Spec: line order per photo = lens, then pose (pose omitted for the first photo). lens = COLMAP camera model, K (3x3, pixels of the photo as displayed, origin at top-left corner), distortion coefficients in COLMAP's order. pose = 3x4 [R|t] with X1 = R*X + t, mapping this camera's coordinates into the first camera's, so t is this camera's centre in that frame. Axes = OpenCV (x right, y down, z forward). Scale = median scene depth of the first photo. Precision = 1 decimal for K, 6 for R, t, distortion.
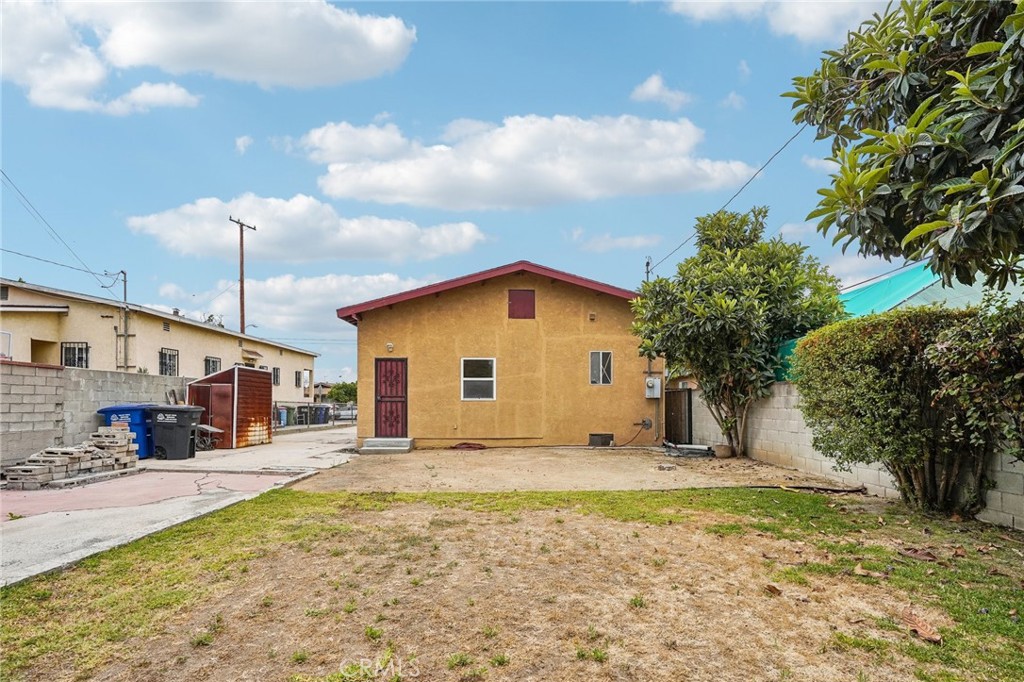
lens RADIAL K [[508.1, 0, 517.8], [0, 508.1, 406.4], [0, 0, 1]] dist [-0.017319, 0.000836]
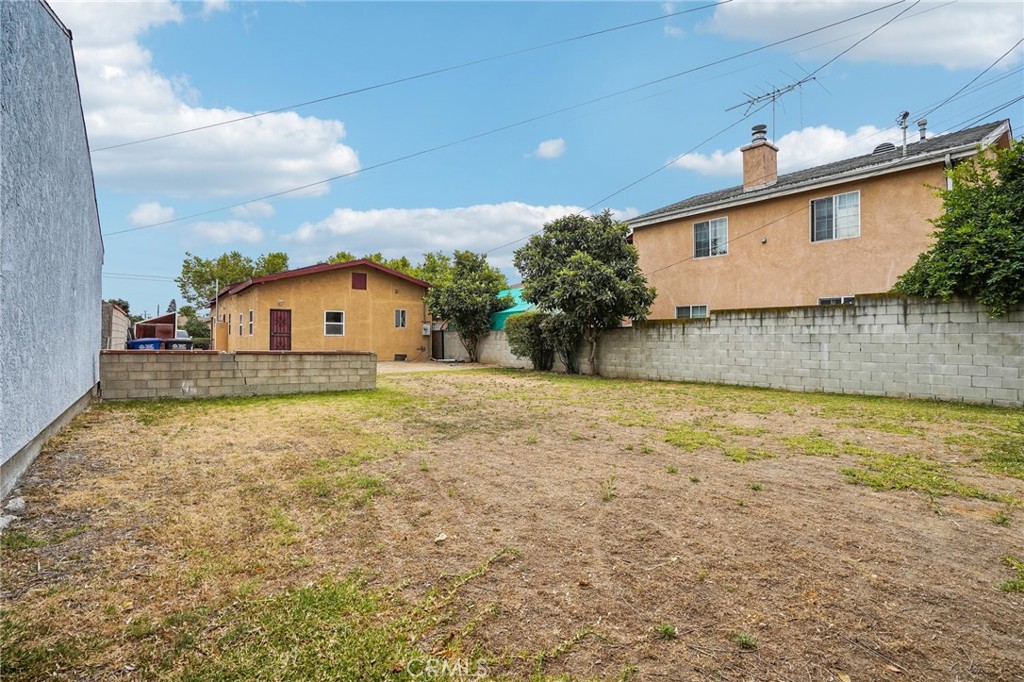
lens RADIAL K [[494.9, 0, 520.3], [0, 494.9, 337.4], [0, 0, 1]] dist [-0.047474, 0.000932]
pose [[0.802422, 0.005764, 0.596730, -0.564473], [-0.001951, 0.999973, -0.007036, 0.003963], [-0.596754, 0.004482, 0.802411, -0.703211]]
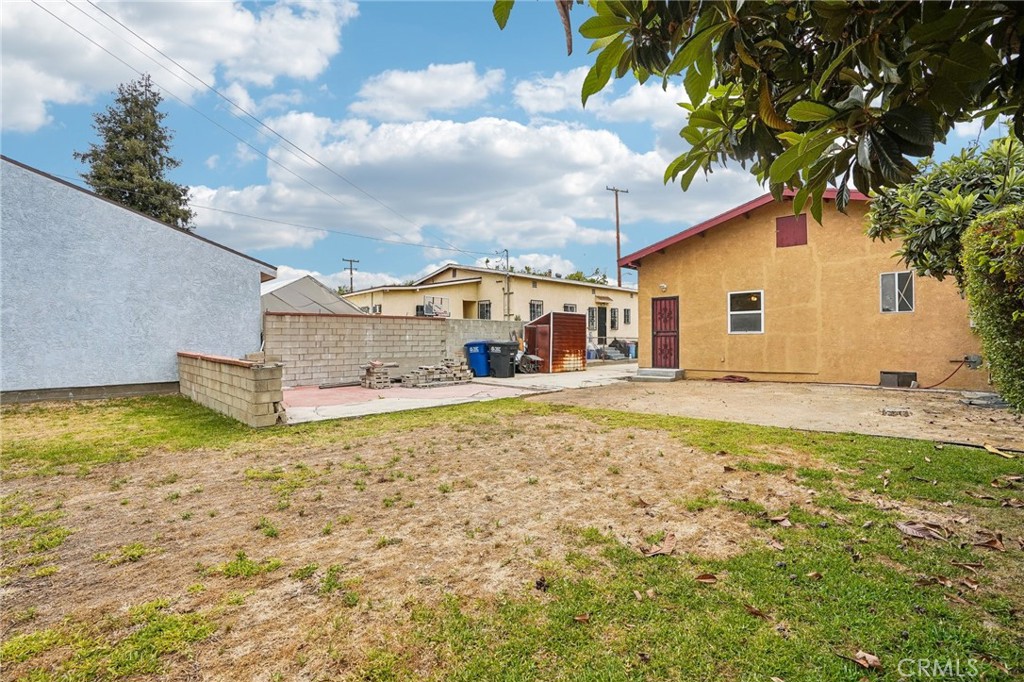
lens RADIAL K [[494.9, 0, 520.3], [0, 494.9, 337.4], [0, 0, 1]] dist [-0.047474, 0.000932]
pose [[0.712318, -0.012836, -0.701740, 0.283076], [0.007280, 0.999914, -0.010900, 0.002633], [0.701820, 0.002656, 0.712350, 0.003229]]
